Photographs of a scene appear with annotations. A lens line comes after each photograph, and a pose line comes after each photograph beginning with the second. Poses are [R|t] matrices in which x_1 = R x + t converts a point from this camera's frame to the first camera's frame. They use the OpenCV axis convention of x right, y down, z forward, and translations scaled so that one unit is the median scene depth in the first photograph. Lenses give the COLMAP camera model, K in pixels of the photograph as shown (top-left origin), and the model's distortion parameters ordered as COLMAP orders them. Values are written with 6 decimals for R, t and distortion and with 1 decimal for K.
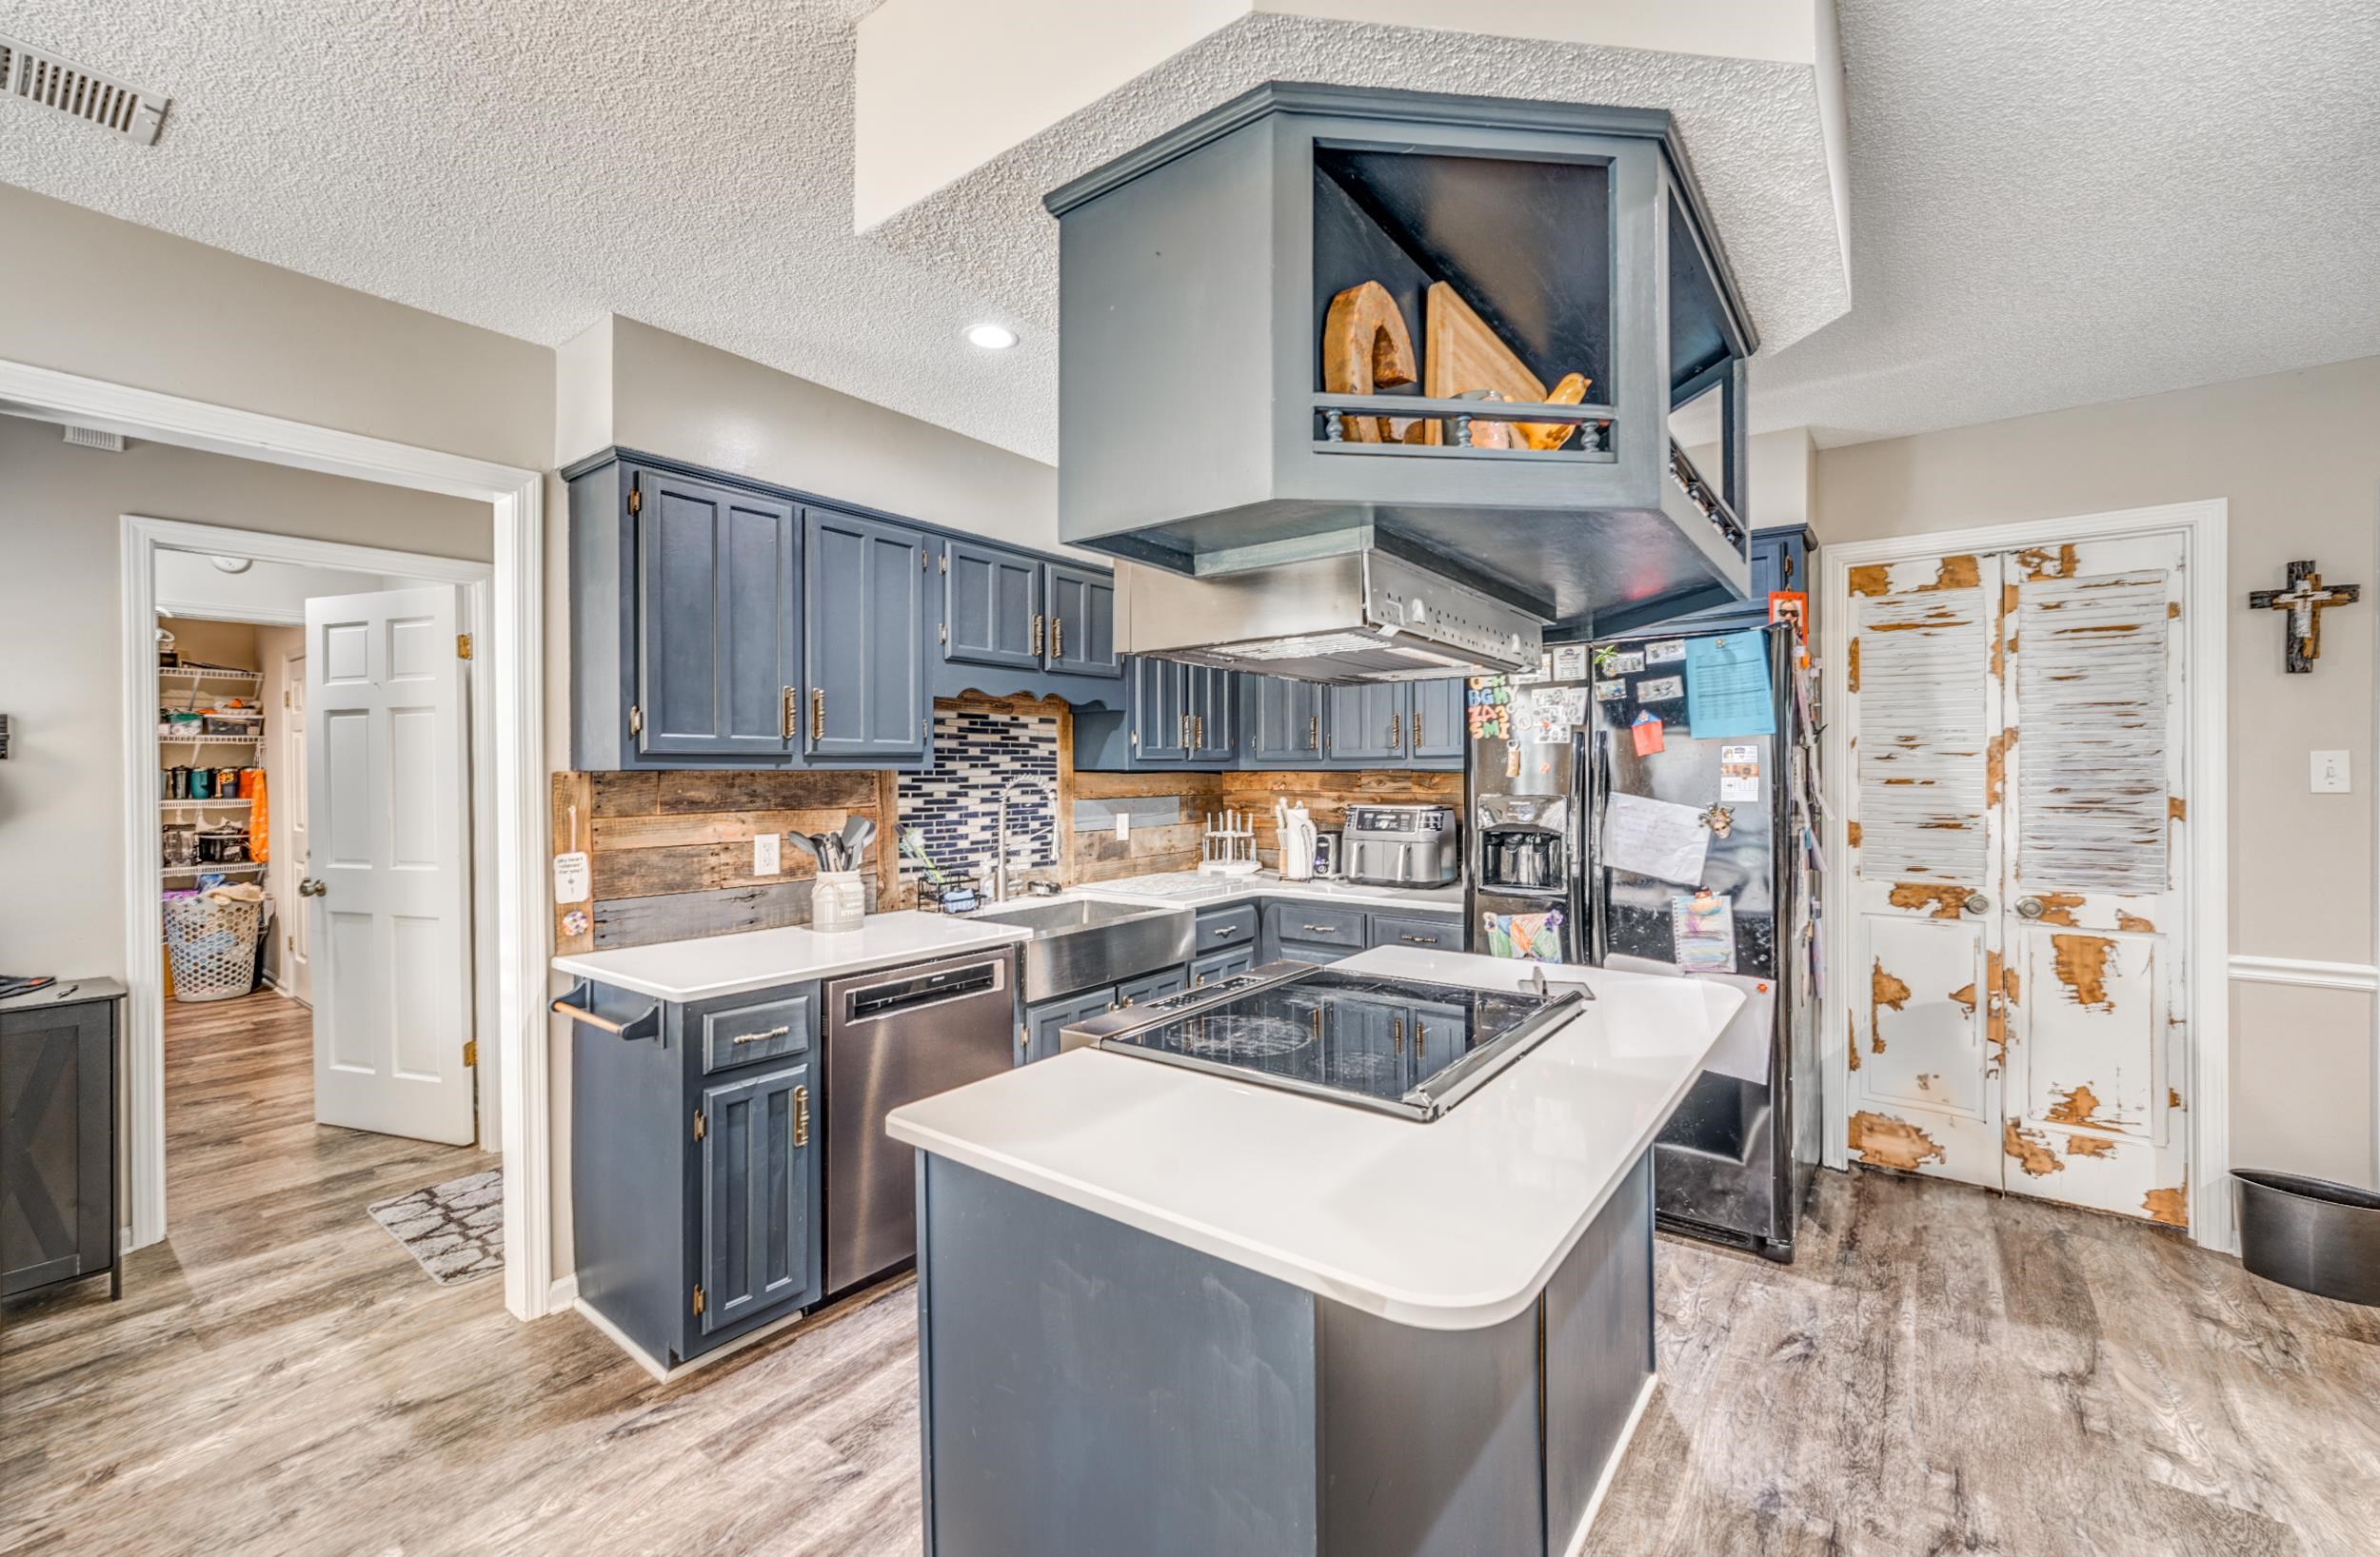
lens RADIAL K [[959.3, 0, 1185.0], [0, 959.3, 775.2], [0, 0, 1]] dist [0.003362, 0.001318]
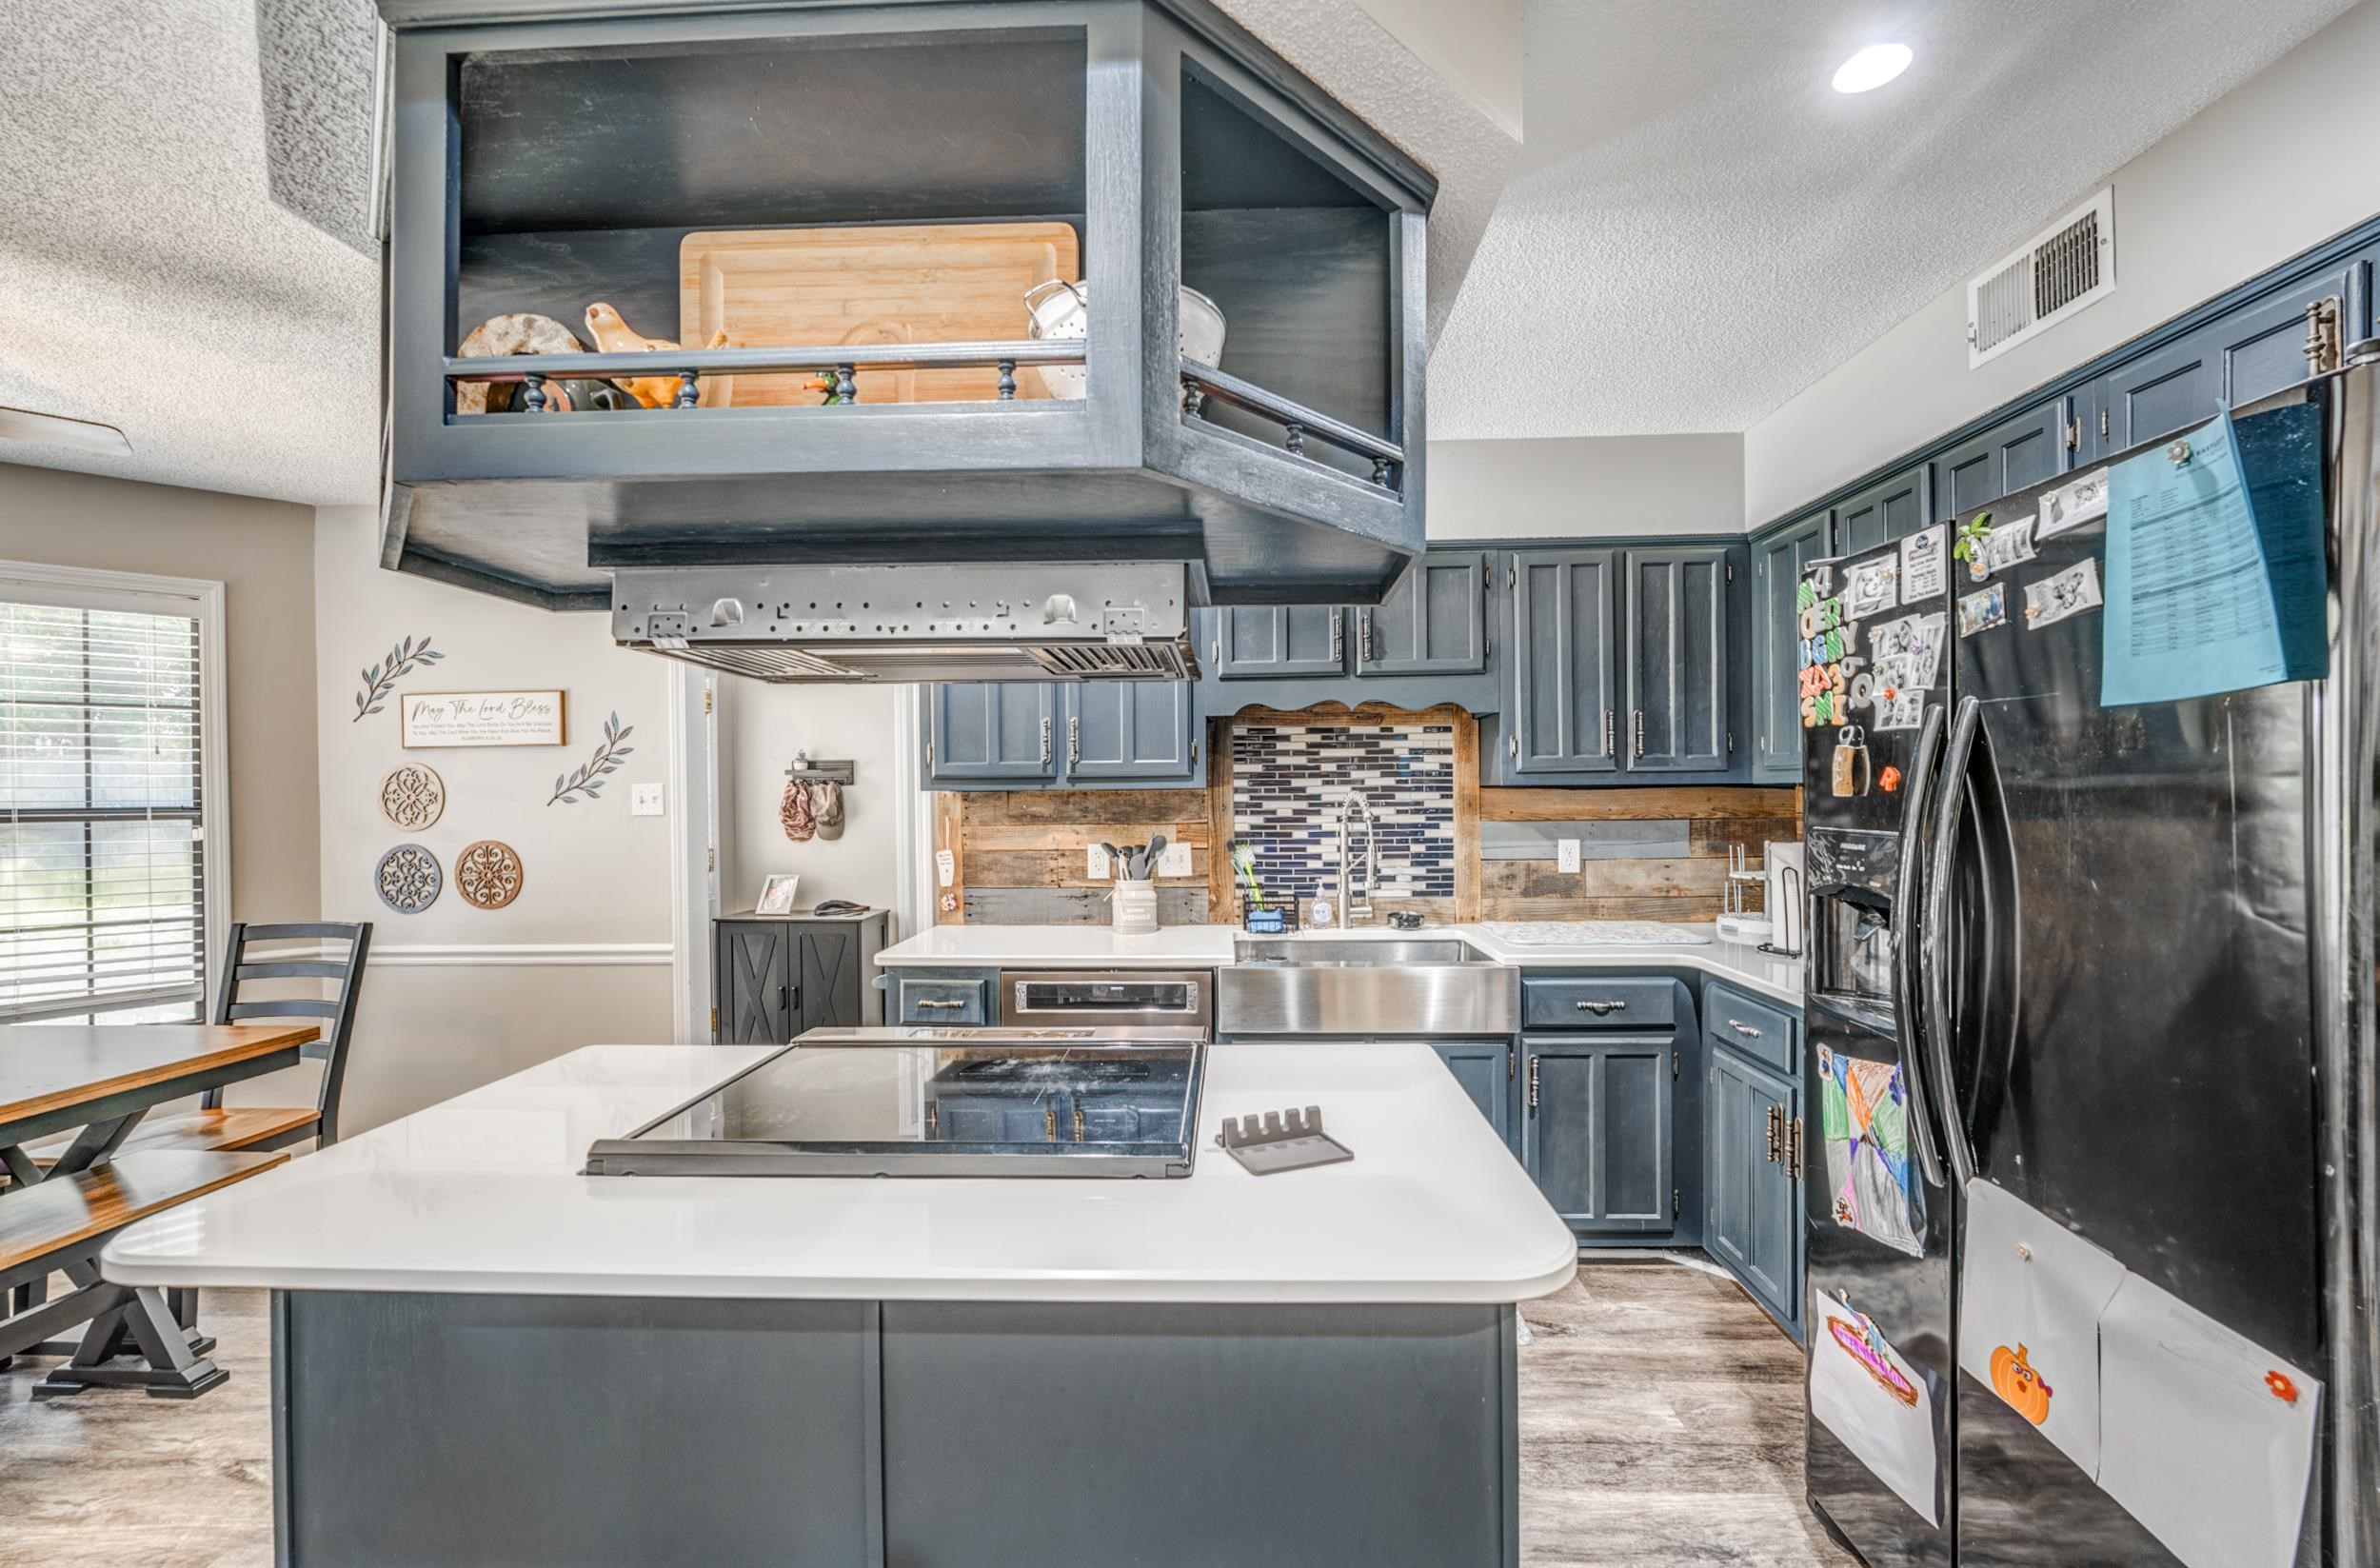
lens RADIAL K [[972.9, 0, 1201.9], [0, 972.9, 790.8], [0, 0, 1]] dist [-0.019330, 0.002247]
pose [[0.574334, -0.002057, -0.818618, 0.574309], [0.004580, 0.999989, 0.000700, -0.003350], [0.818608, -0.004152, 0.574338, 0.404788]]
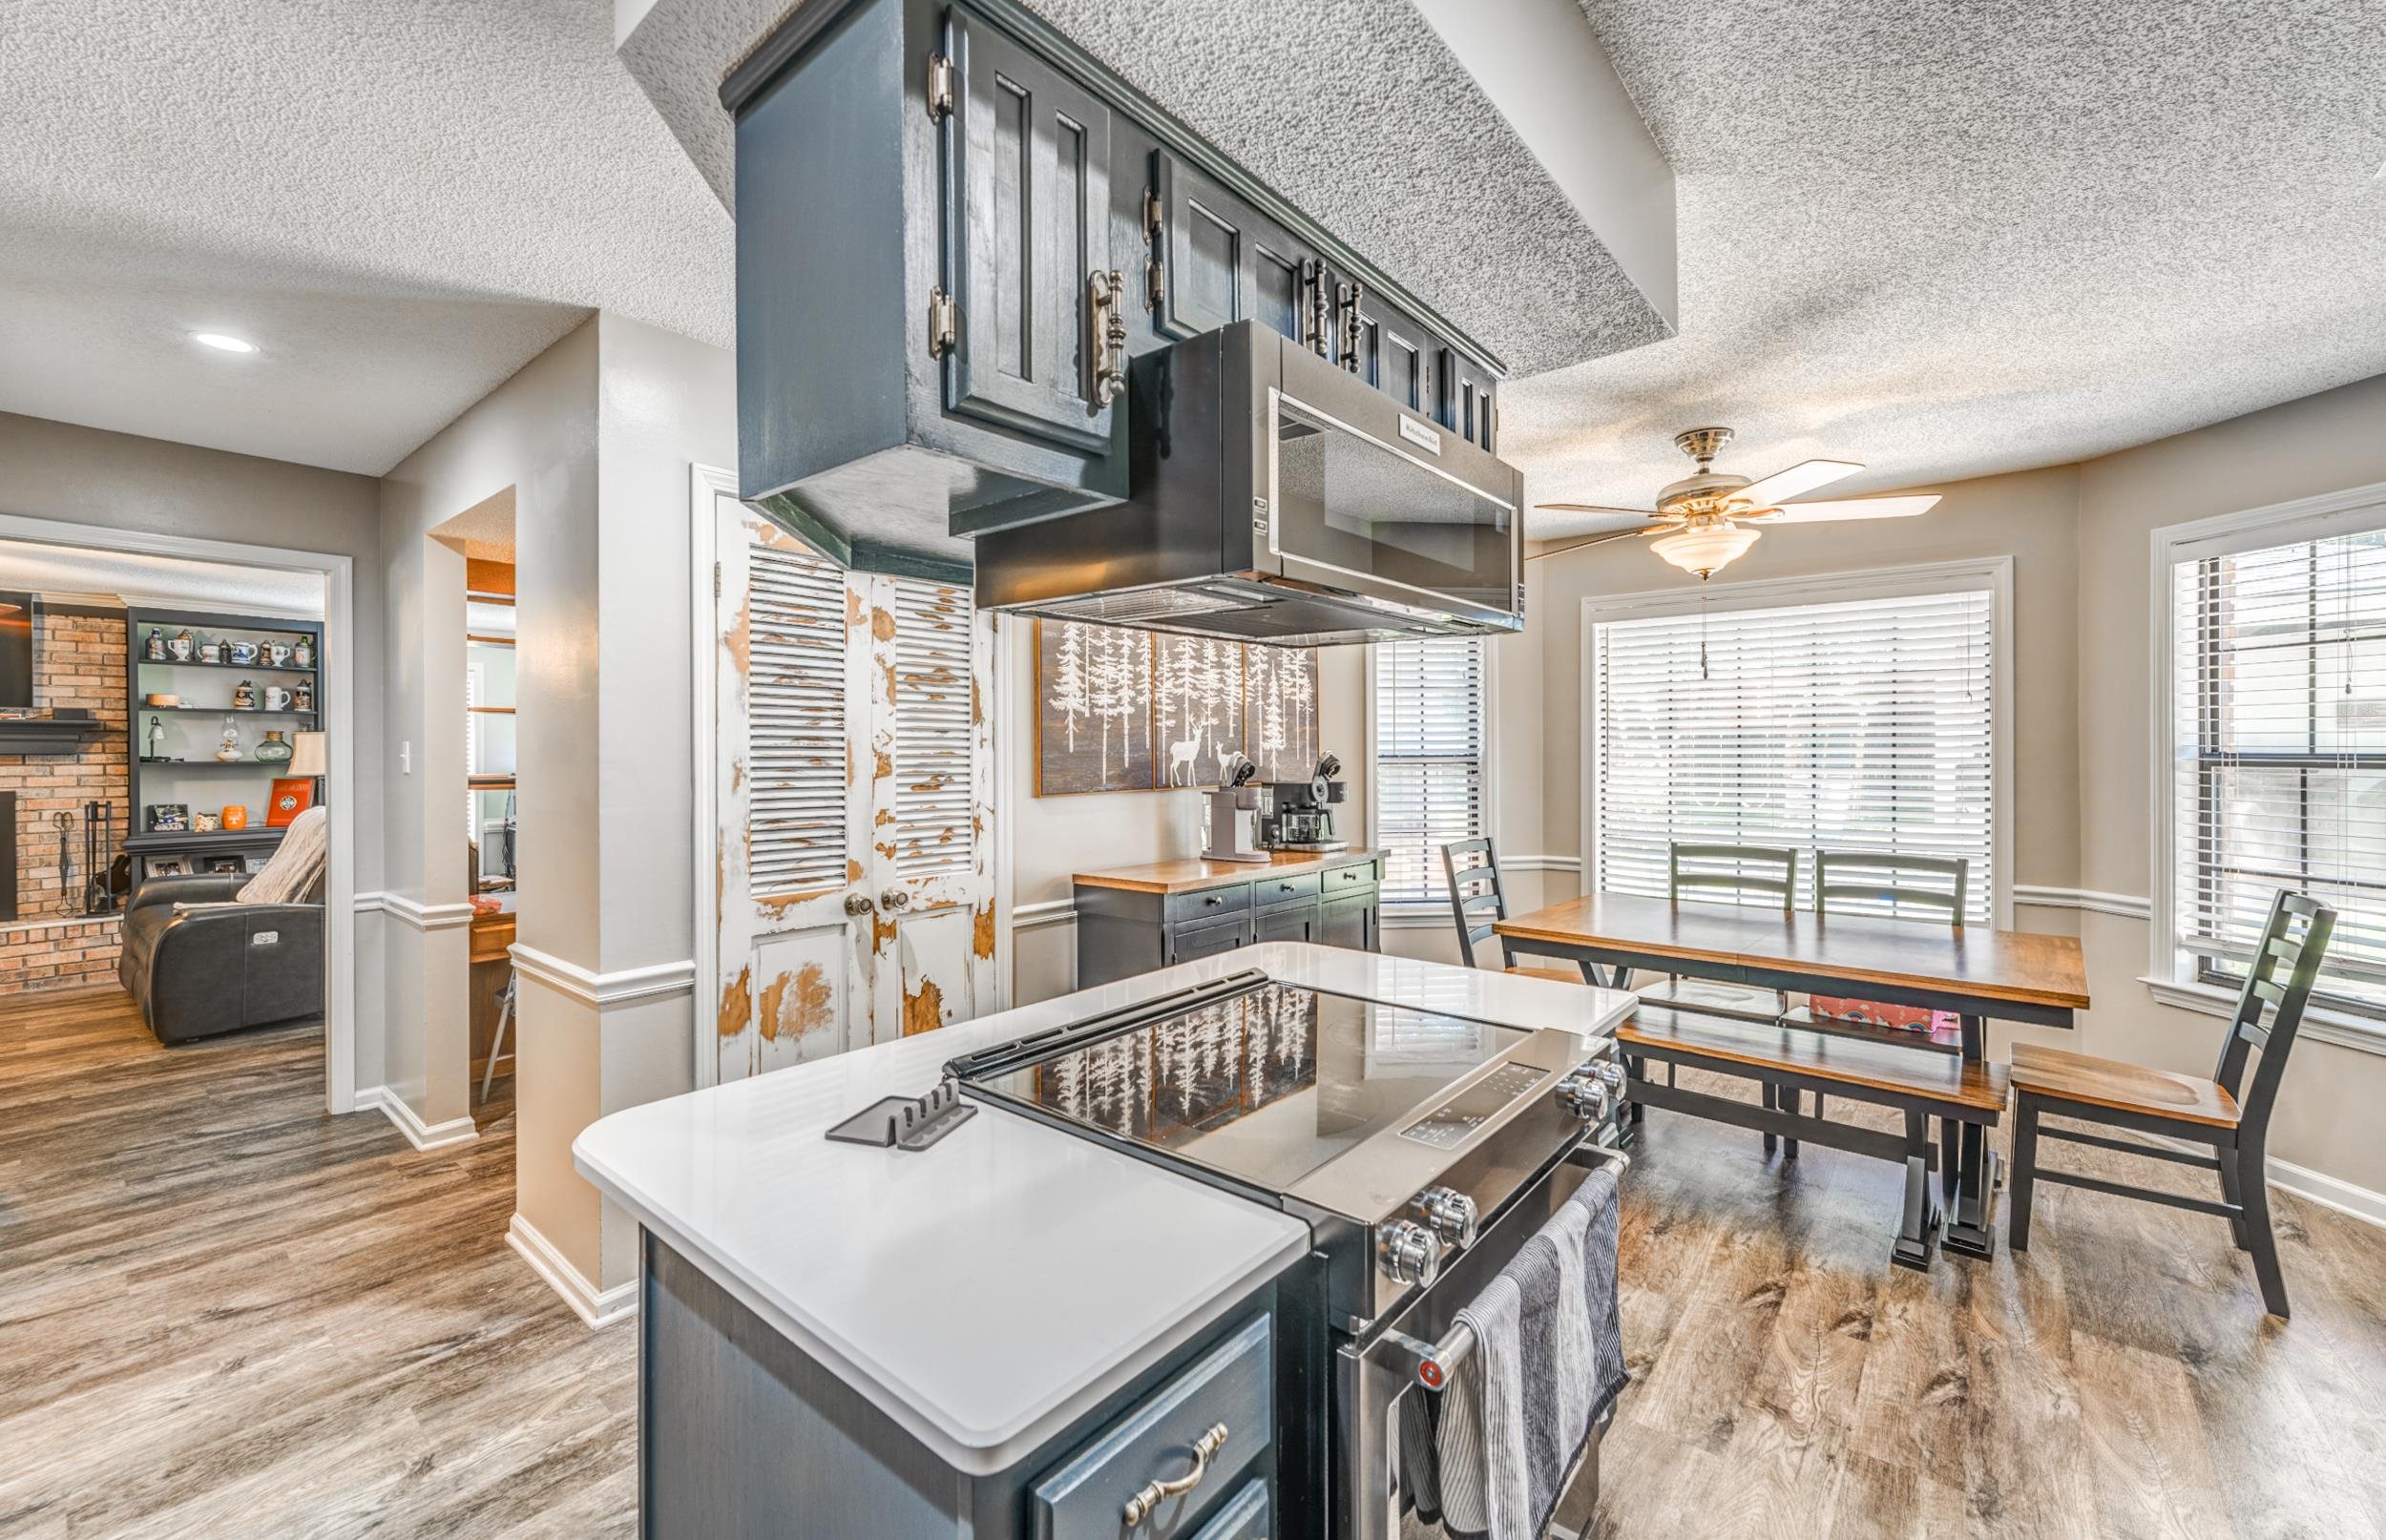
lens RADIAL K [[961.8, 0, 1193.1], [0, 961.8, 750.9], [0, 0, 1]] dist [0.003362, 0.001318]
pose [[-0.998842, 0.007484, 0.047530, 0.118581], [0.007743, 0.999956, 0.005255, -0.006202], [-0.047489, 0.005617, -0.998856, 1.056856]]
